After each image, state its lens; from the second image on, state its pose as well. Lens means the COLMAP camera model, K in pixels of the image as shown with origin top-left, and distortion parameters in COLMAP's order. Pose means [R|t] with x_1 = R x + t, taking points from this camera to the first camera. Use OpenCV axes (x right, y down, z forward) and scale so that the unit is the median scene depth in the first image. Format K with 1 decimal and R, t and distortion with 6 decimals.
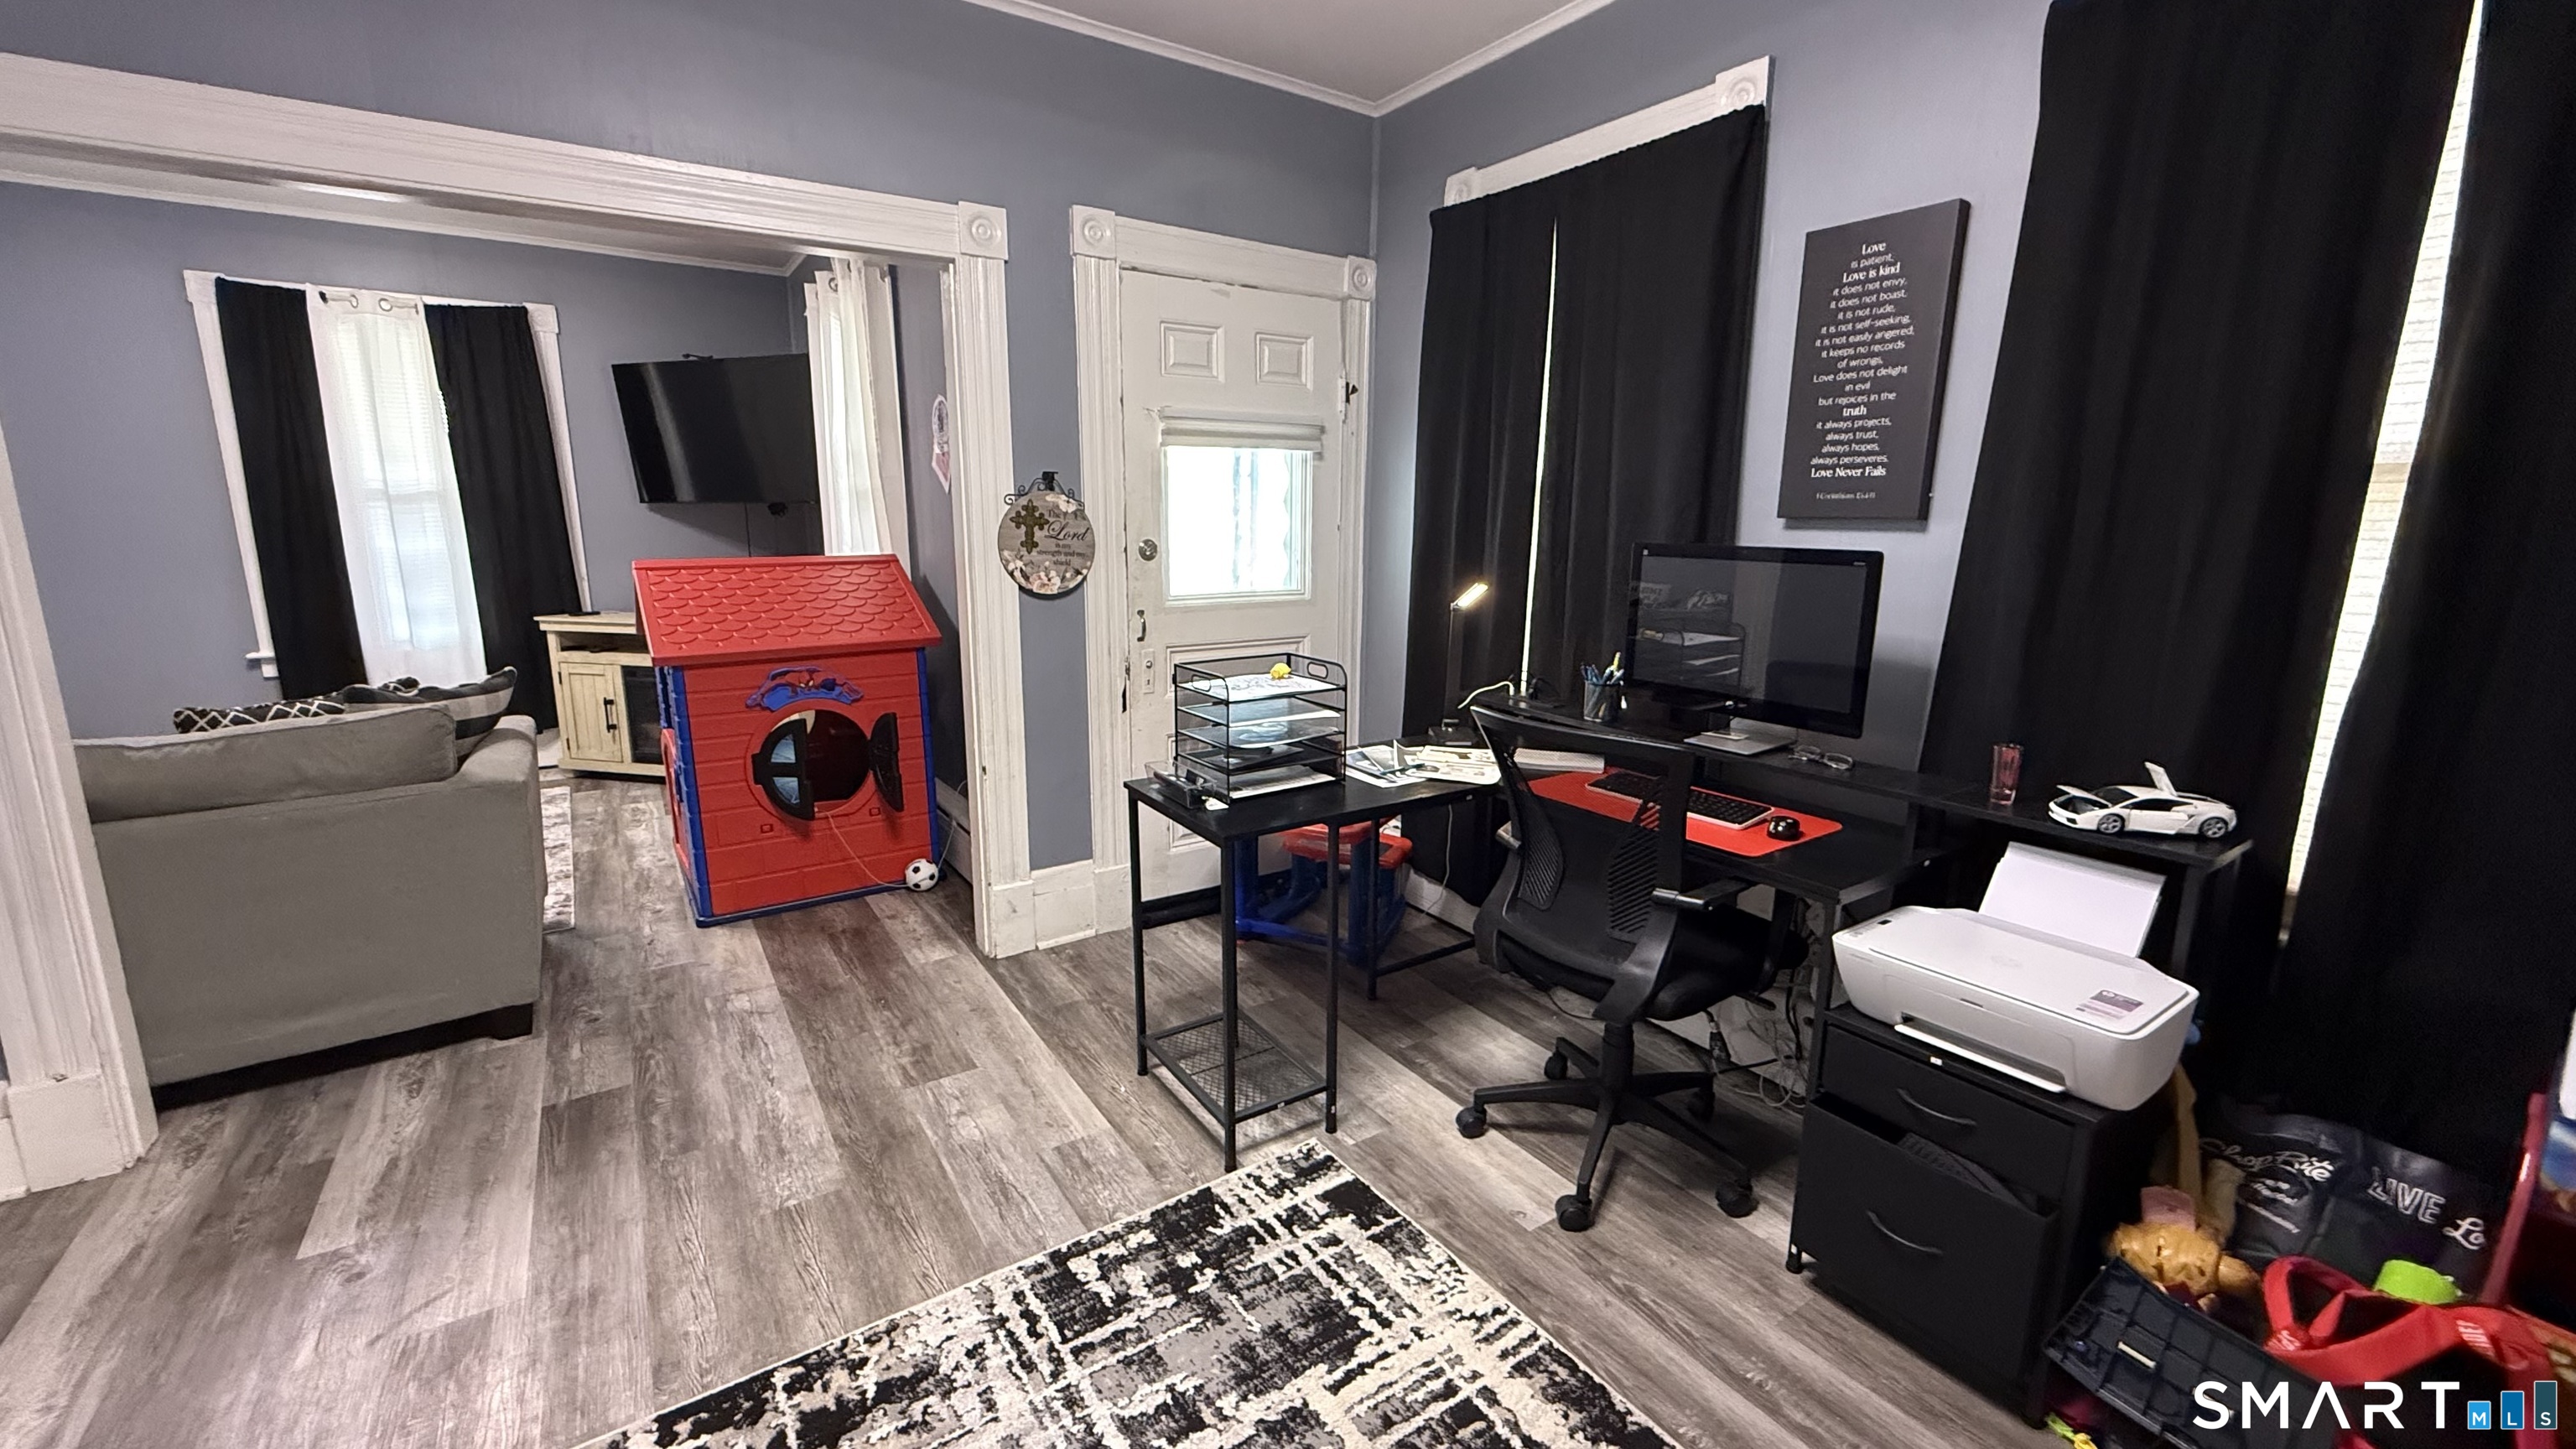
lens RADIAL K [[1024.2, 0, 1284.1], [0, 1024.2, 727.8], [0, 0, 1]] dist [-0.001761, -0.000280]
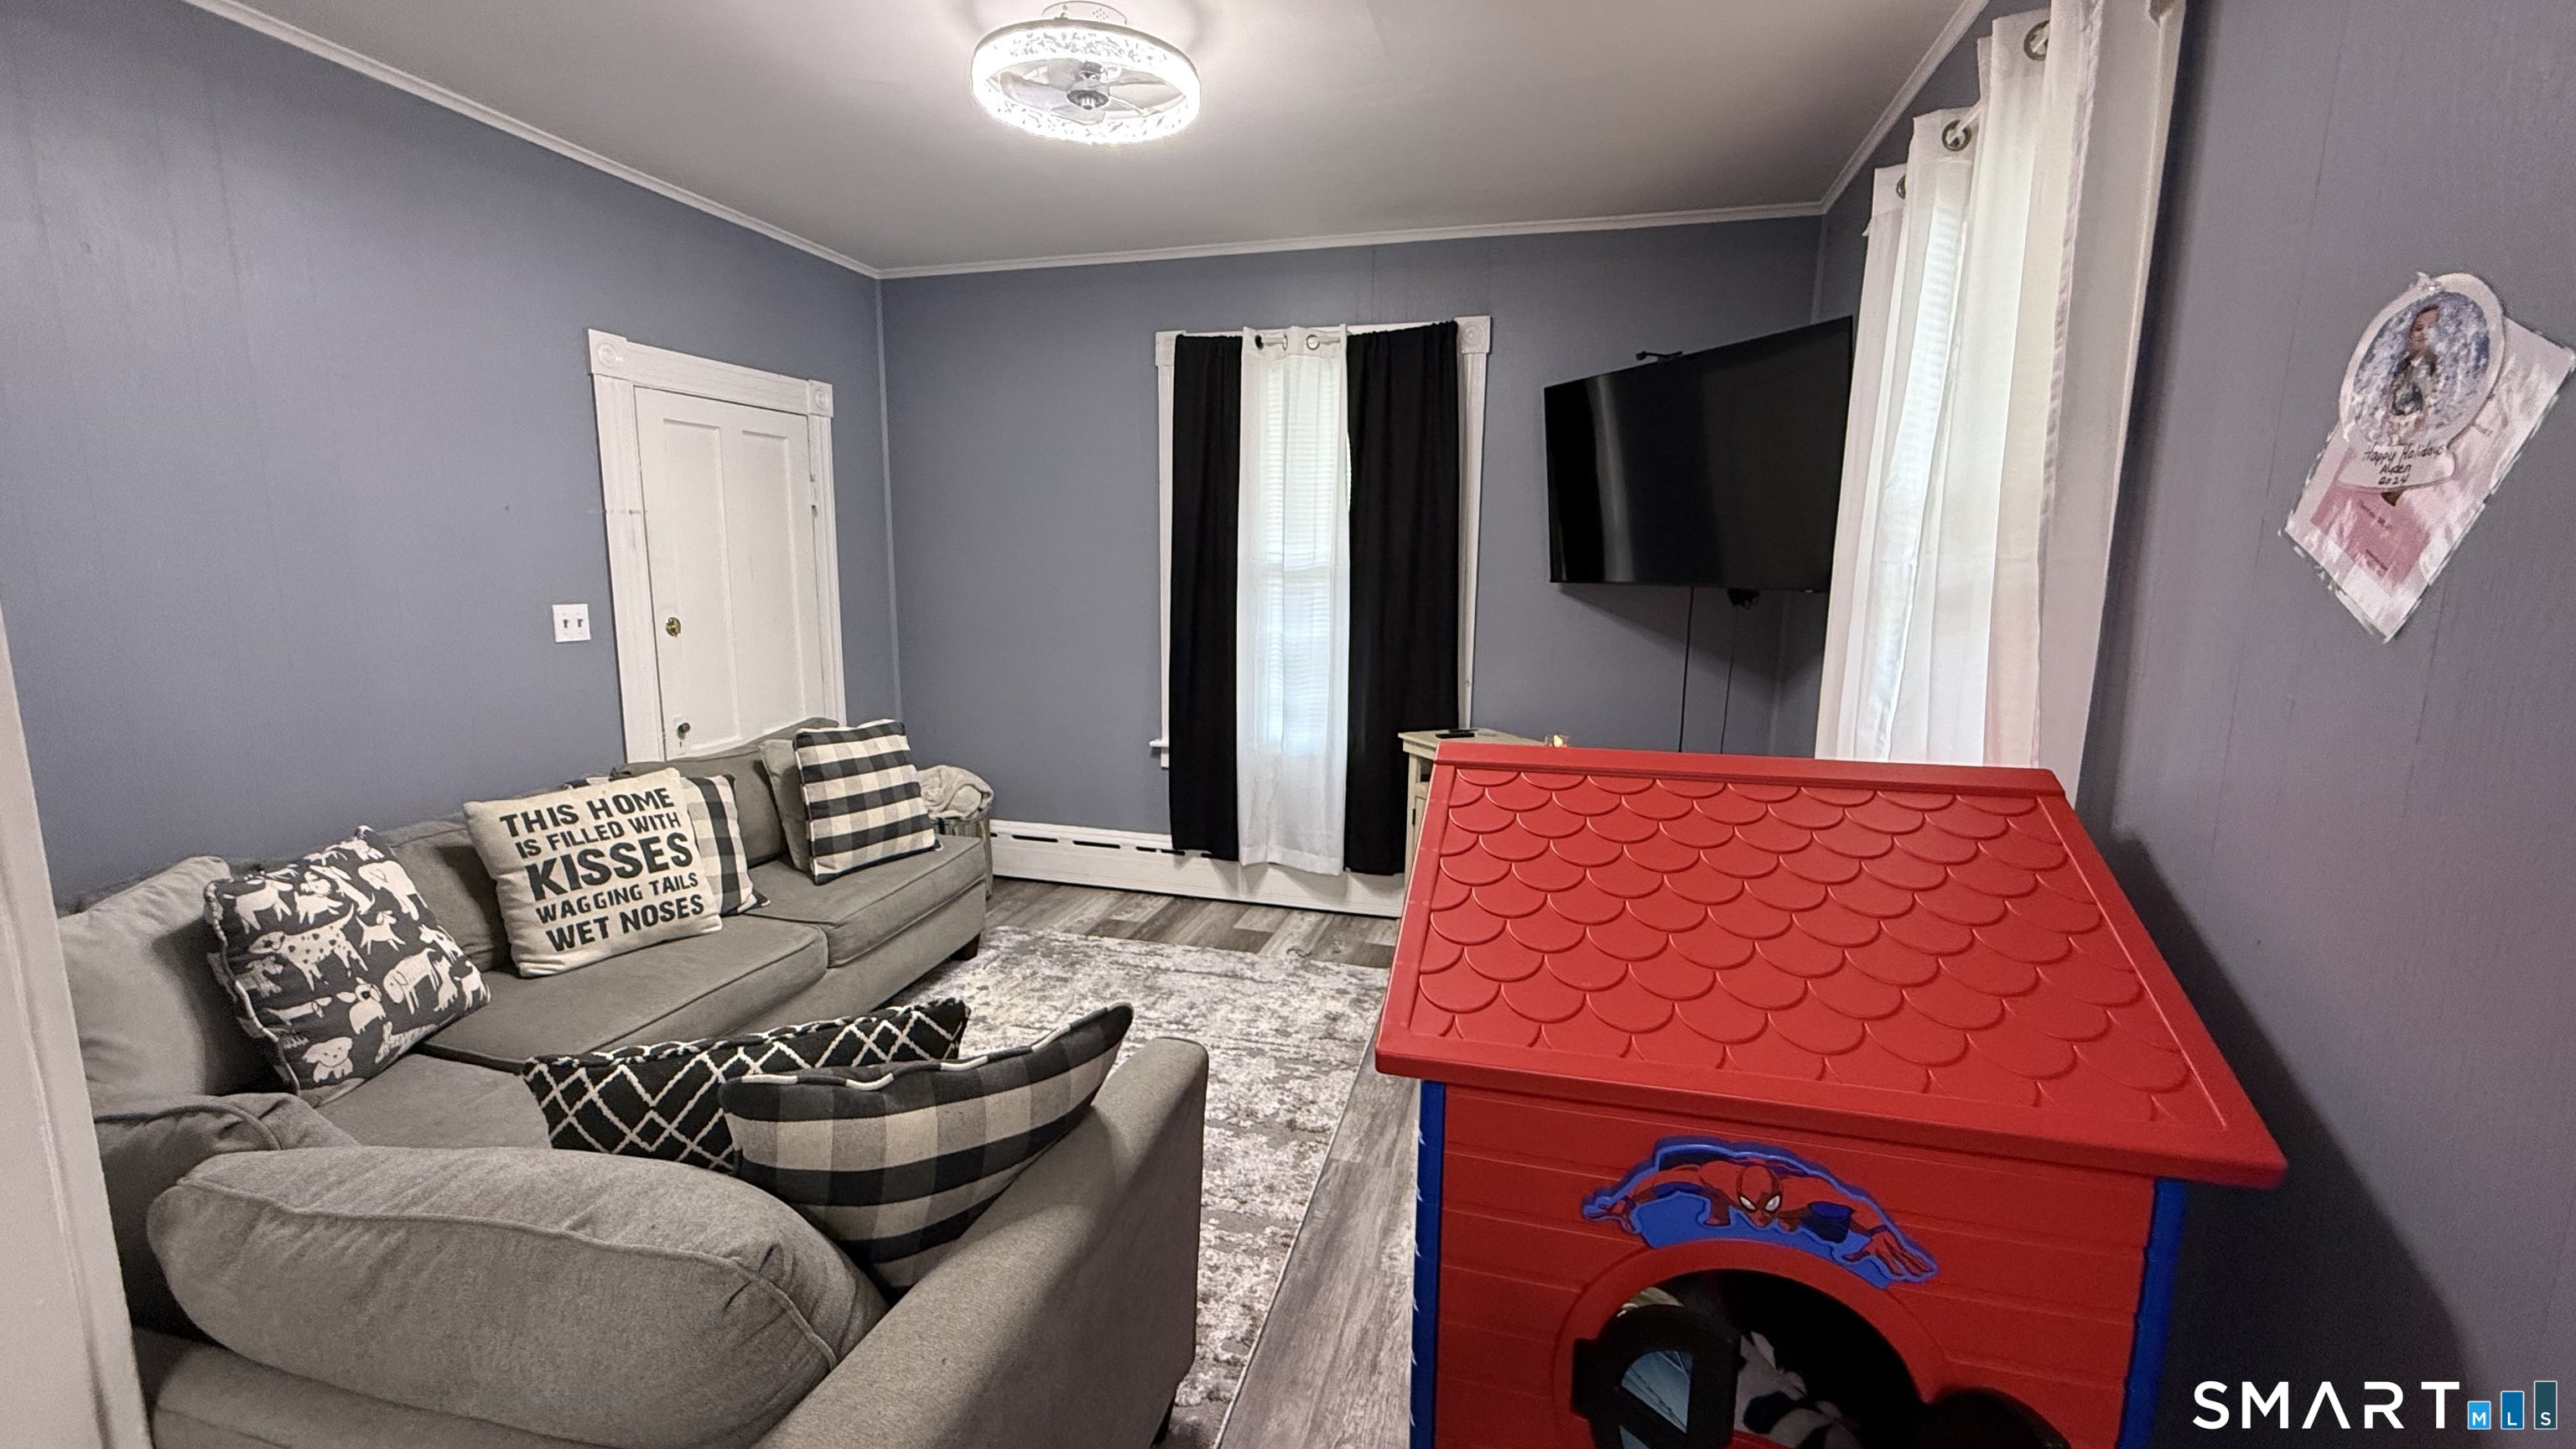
lens RADIAL K [[1024.2, 0, 1278.7], [0, 1024.2, 719.7], [0, 0, 1]] dist [-0.001761, -0.000280]
pose [[0.649353, 0.122645, -0.750533, -0.243767], [-0.161147, 0.986689, 0.021812, -0.128673], [0.743218, 0.106782, 0.660473, 0.467552]]
